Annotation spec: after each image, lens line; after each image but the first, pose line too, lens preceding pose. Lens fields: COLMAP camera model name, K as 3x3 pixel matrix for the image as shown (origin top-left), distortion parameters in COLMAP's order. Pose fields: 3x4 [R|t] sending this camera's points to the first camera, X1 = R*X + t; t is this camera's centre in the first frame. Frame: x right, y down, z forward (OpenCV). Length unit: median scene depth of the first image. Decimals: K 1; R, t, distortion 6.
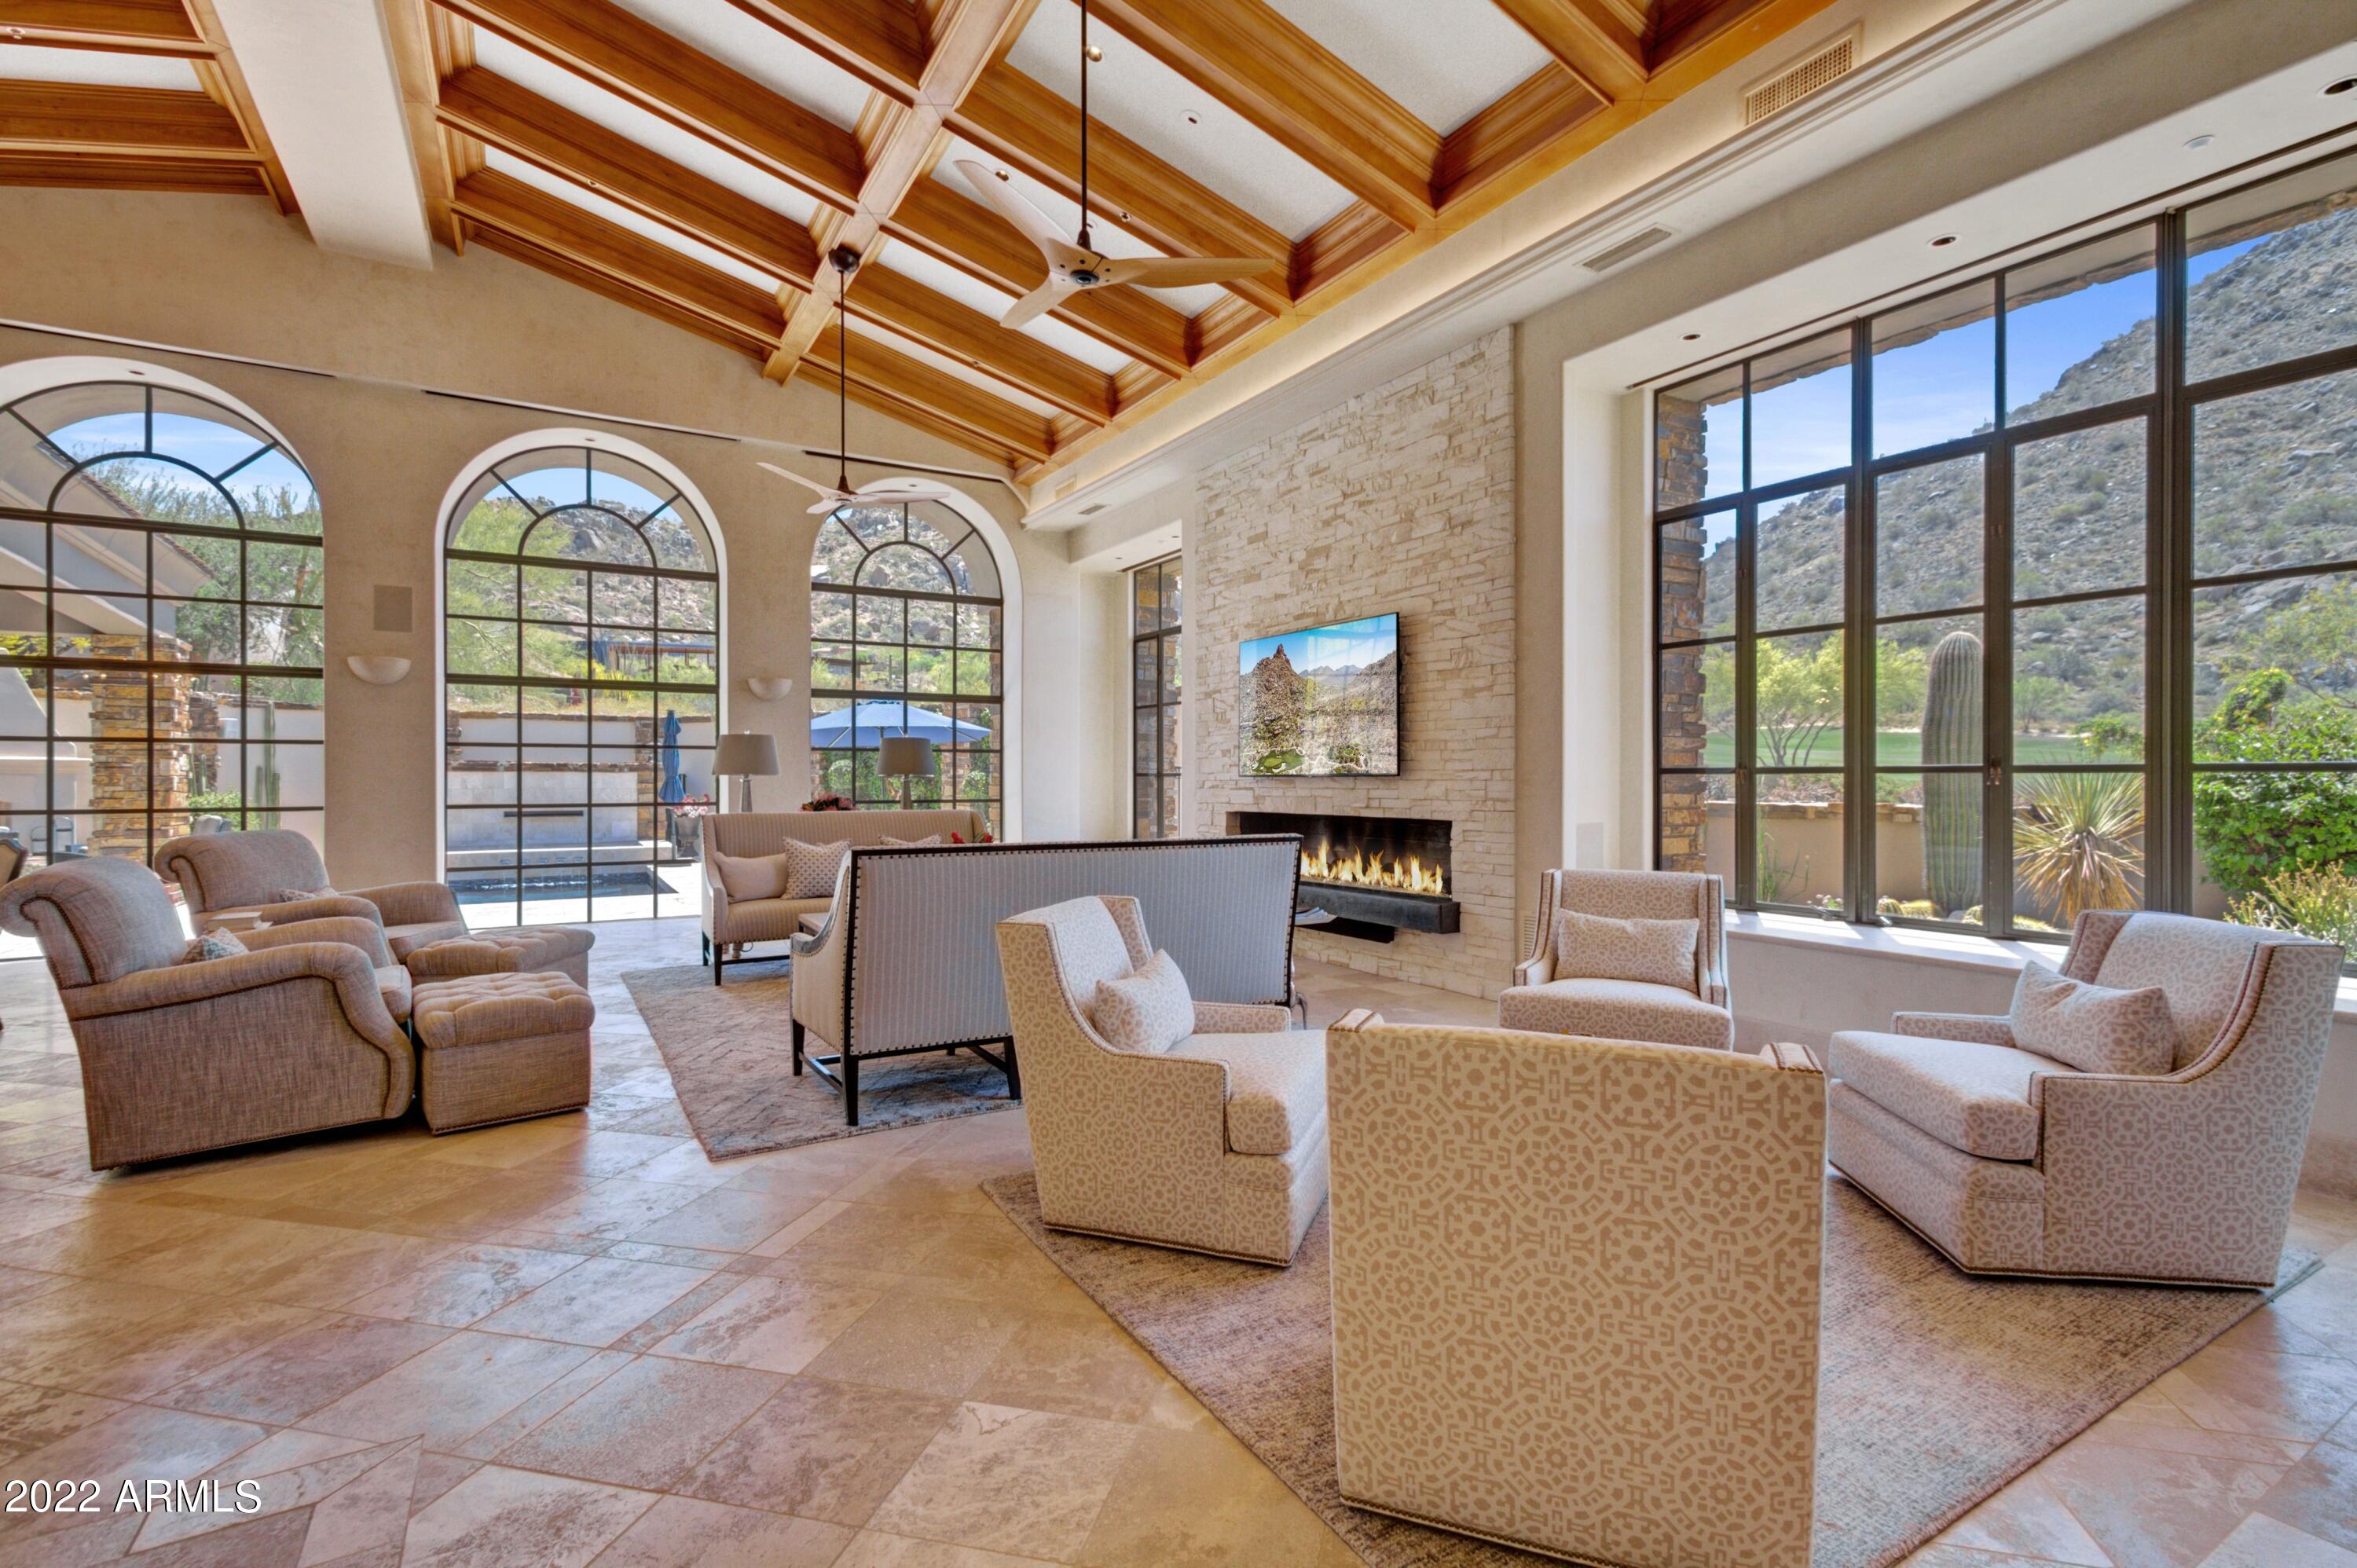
lens RADIAL K [[1078.4, 0, 1194.9], [0, 1078.4, 777.8], [0, 0, 1]] dist [0.001229, 0.004144]
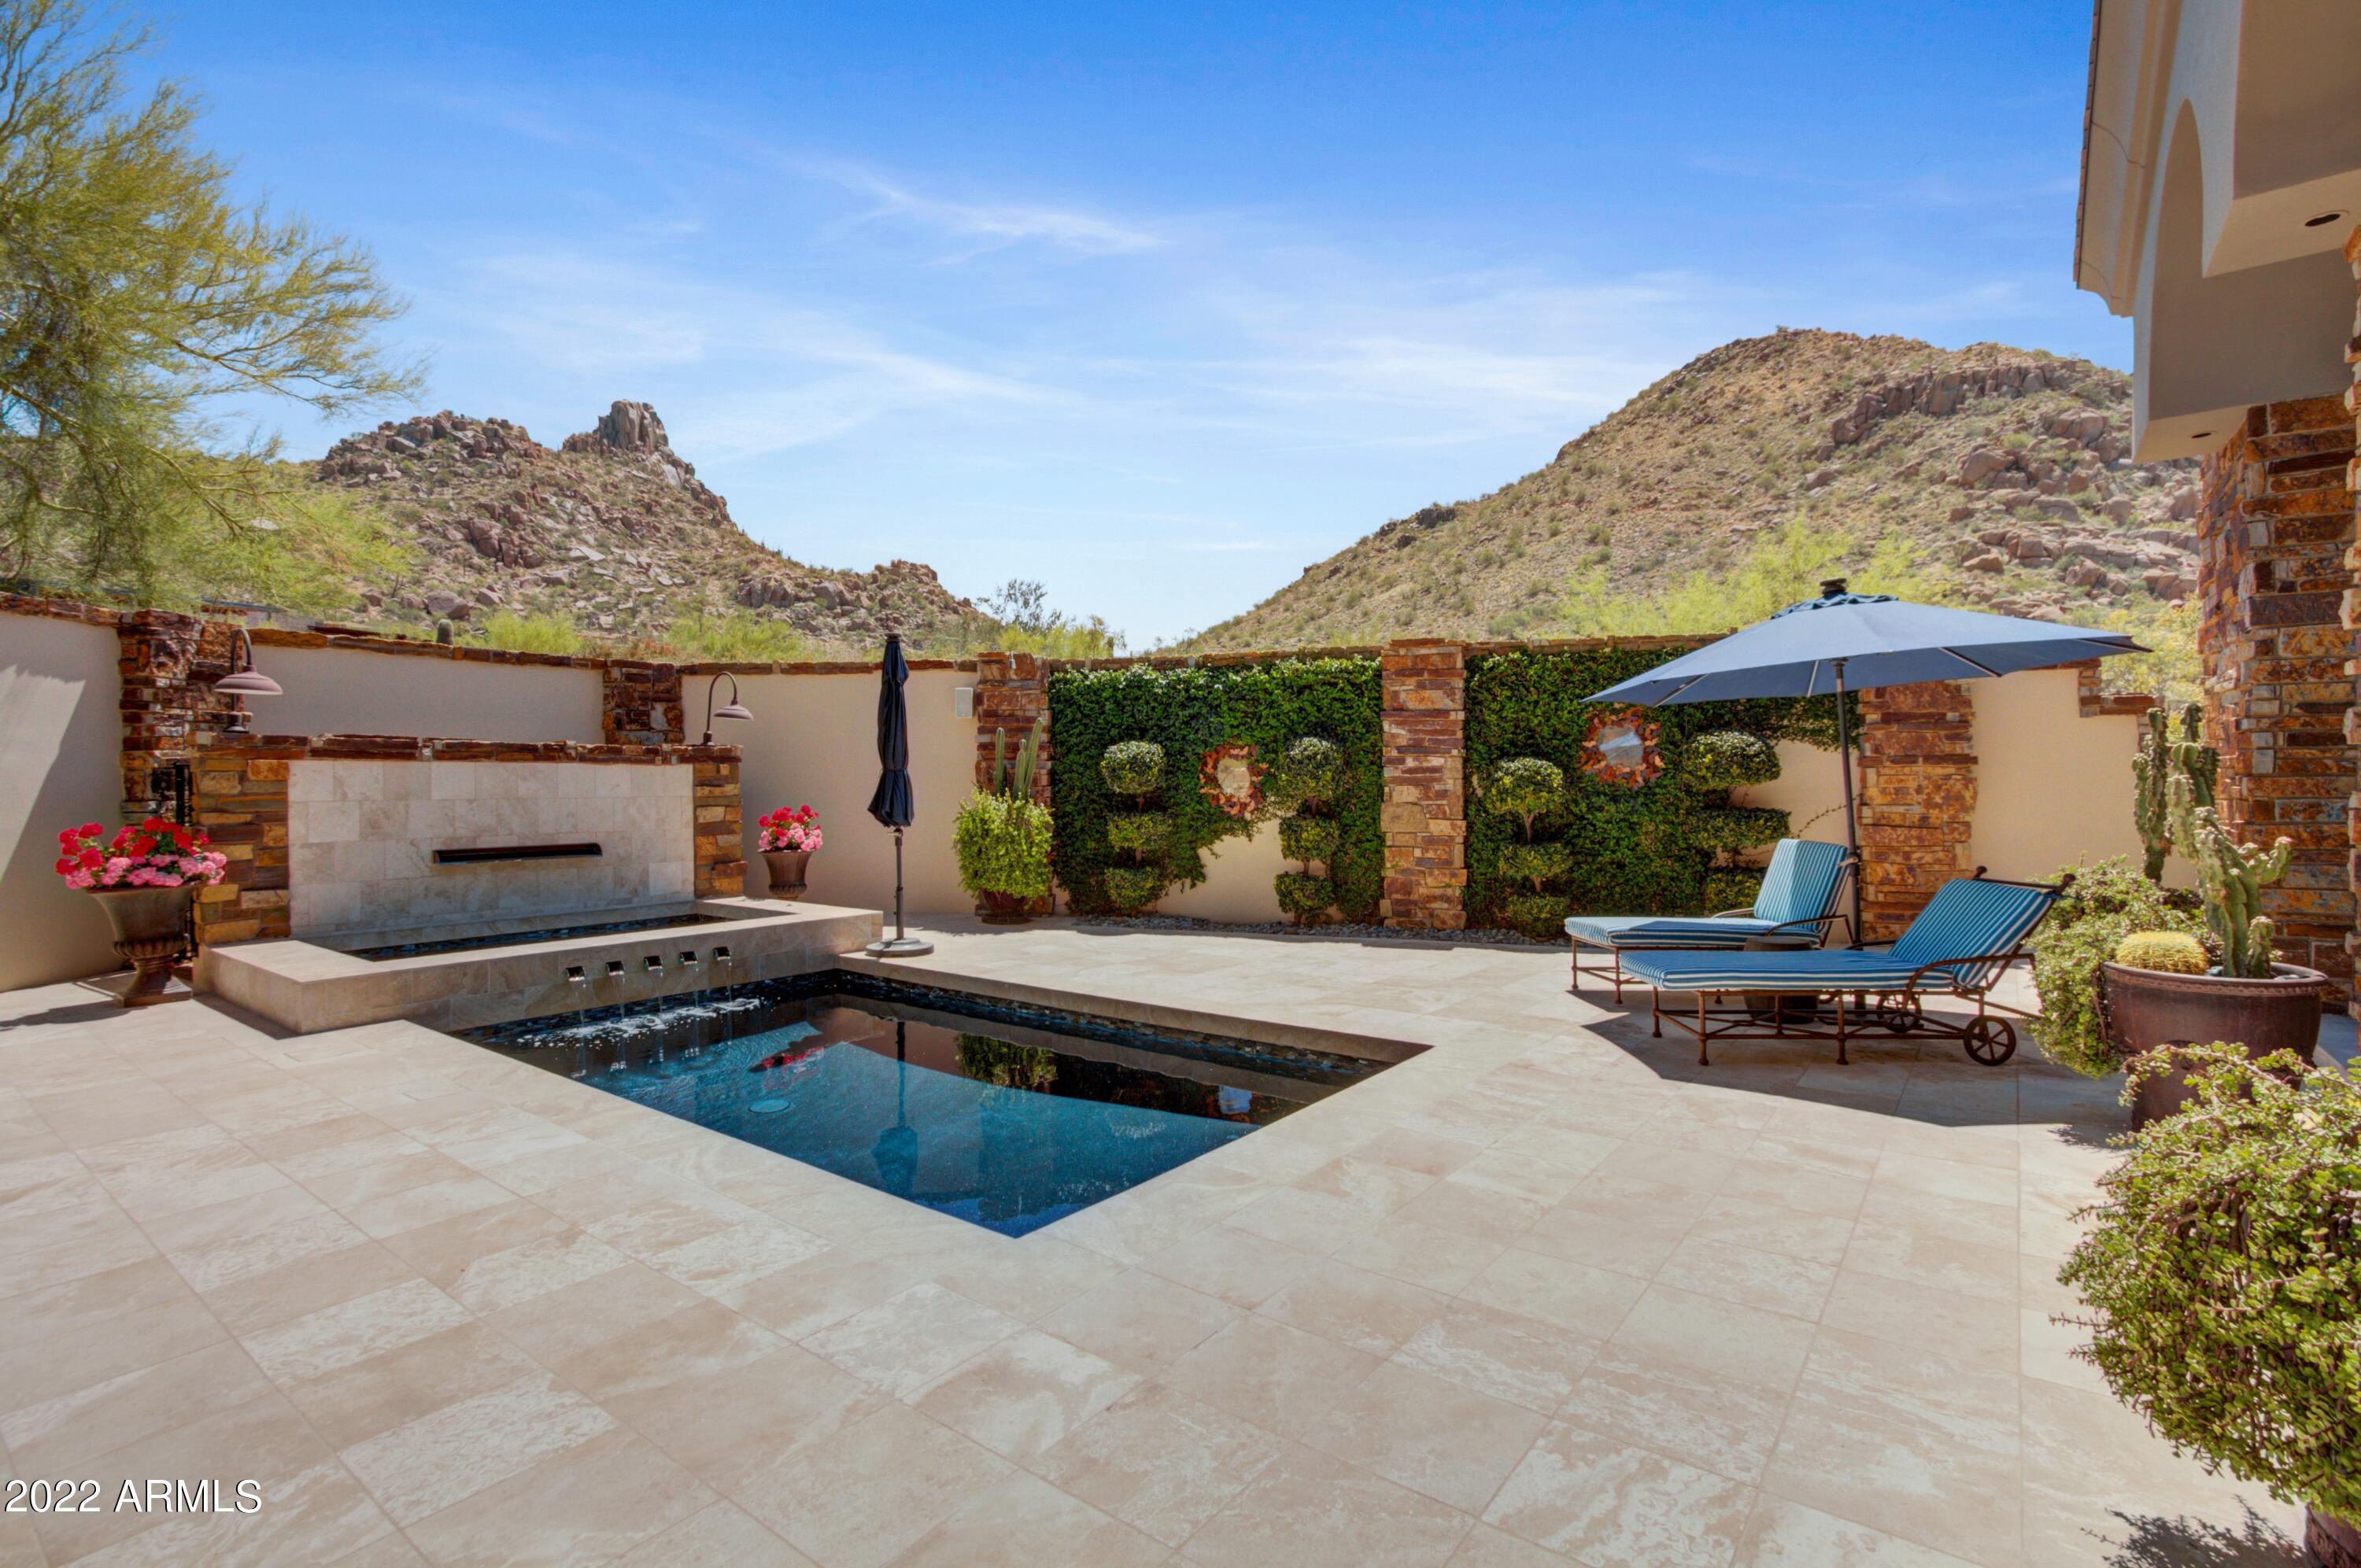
lens RADIAL K [[1080.1, 0, 1202.3], [0, 1080.1, 788.4], [0, 0, 1]] dist [0.001229, 0.004144]
pose [[0.930603, -0.006414, 0.365975, -0.998256], [0.004799, 0.999974, 0.005321, 0.011095], [-0.366000, -0.003196, 0.930609, 0.906698]]
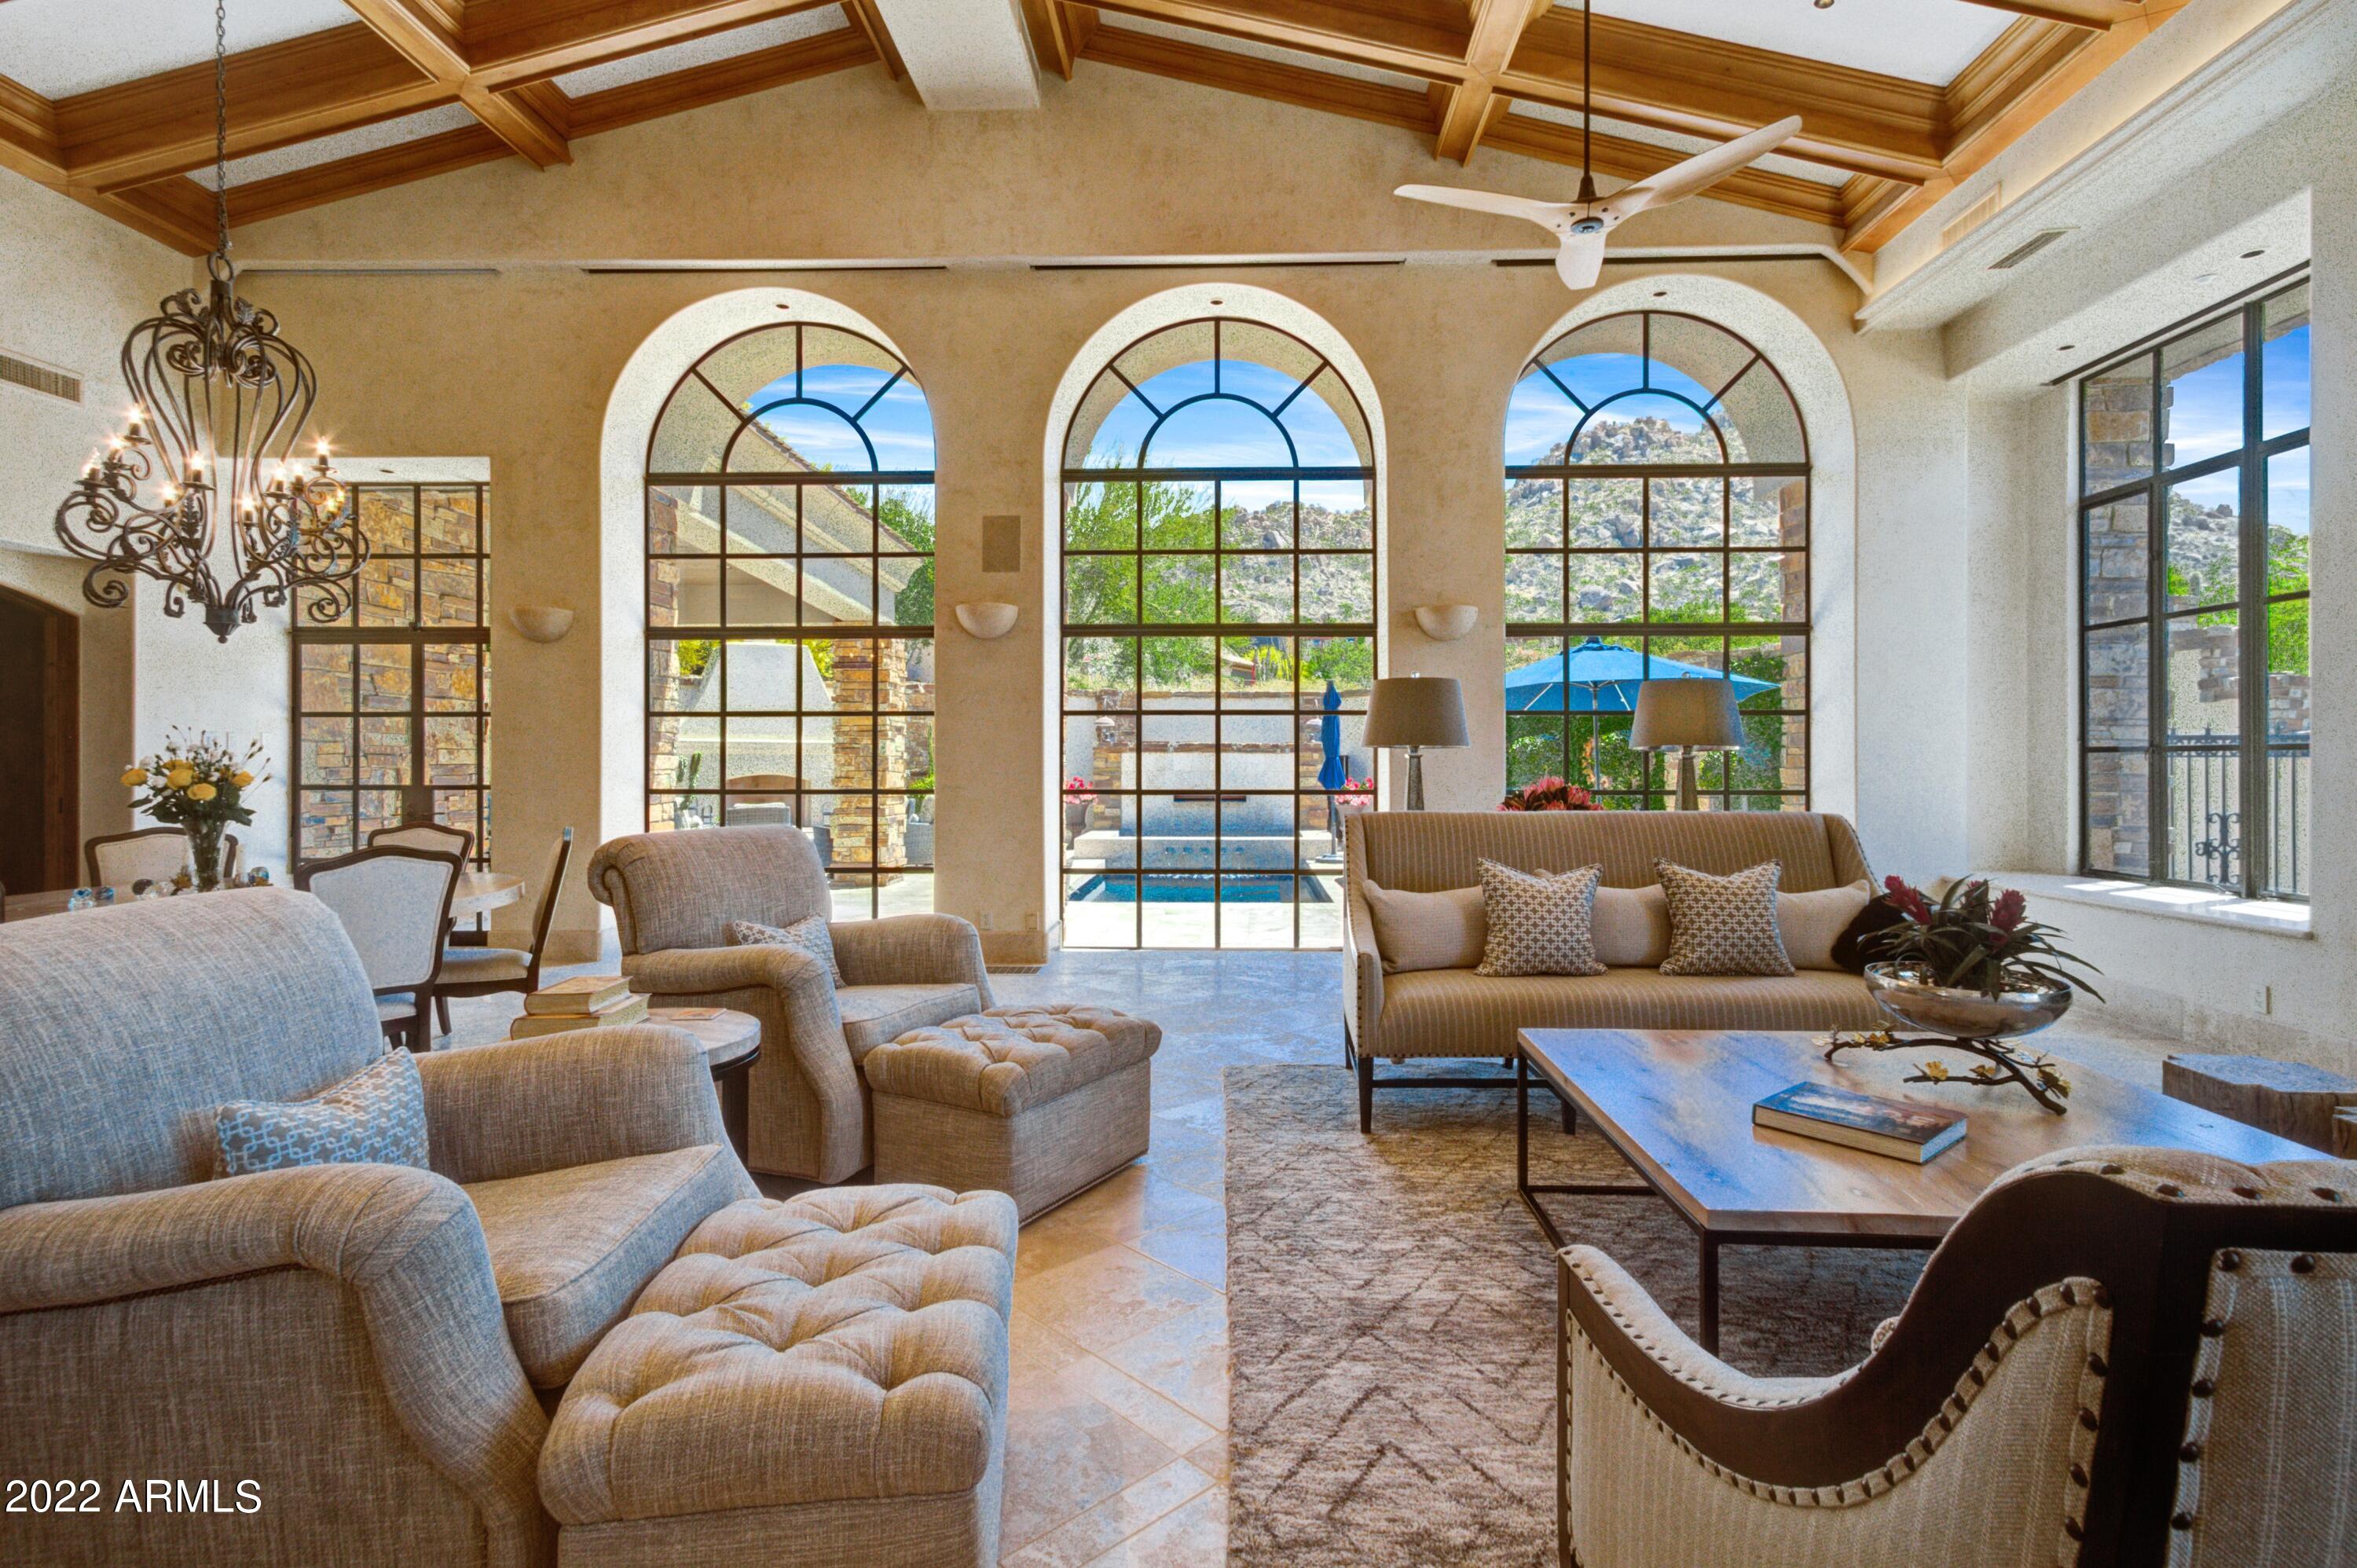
lens RADIAL K [[1130.4, 0, 1190.8], [0, 1130.4, 759.1], [0, 0, 1]] dist [0.002828, -0.000205]
pose [[0.832566, -0.000156, -0.553925, -0.140050], [-0.000794, 0.999999, -0.001476, 0.004080], [0.553925, 0.001669, 0.832565, 0.333841]]
